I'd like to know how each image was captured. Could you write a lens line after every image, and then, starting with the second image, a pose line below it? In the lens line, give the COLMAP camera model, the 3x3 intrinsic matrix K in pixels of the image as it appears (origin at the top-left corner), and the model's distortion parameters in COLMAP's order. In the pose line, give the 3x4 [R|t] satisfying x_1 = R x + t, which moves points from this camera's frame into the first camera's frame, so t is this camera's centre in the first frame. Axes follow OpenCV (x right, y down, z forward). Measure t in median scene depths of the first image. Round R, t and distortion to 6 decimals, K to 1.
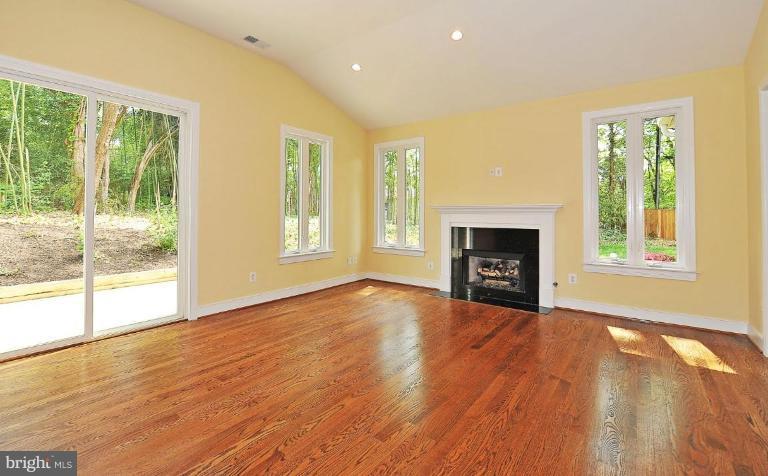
lens RADIAL K [[349.1, 0, 384.9], [0, 349.1, 212.2], [0, 0, 1]] dist [-0.011214, 0.000490]
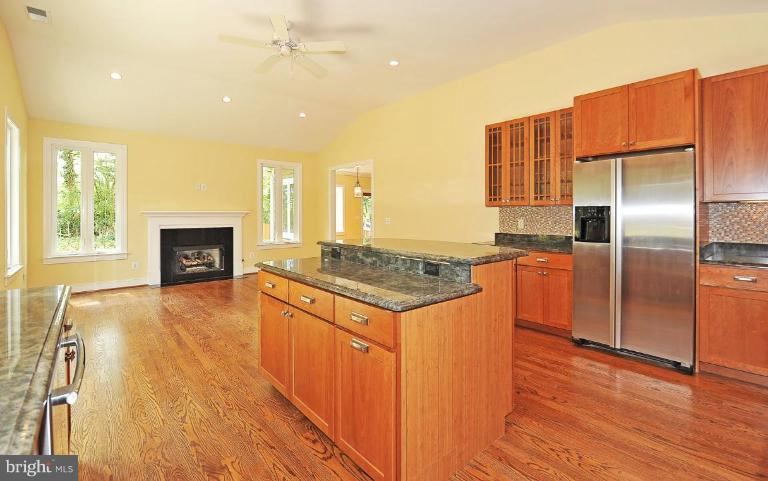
lens RADIAL K [[339.9, 0, 392.1], [0, 339.9, 219.1], [0, 0, 1]] dist [0.000666, -0.010154]
pose [[0.199929, -0.017640, 0.979652, -0.884521], [-0.000532, 0.999836, 0.018112, -0.014031], [-0.979810, -0.004142, 0.199887, -0.004744]]
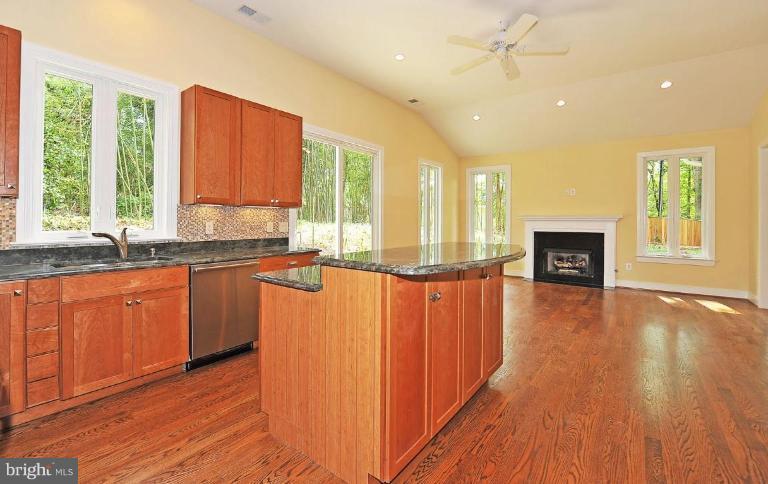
lens RADIAL K [[339.9, 0, 392.1], [0, 339.9, 220.6], [0, 0, 1]] dist [0.000666, -0.010154]
pose [[0.999965, 0.002078, 0.008077, -0.429909], [-0.002110, 0.999990, 0.003878, -0.004387], [-0.008069, -0.003895, 0.999960, -0.379833]]
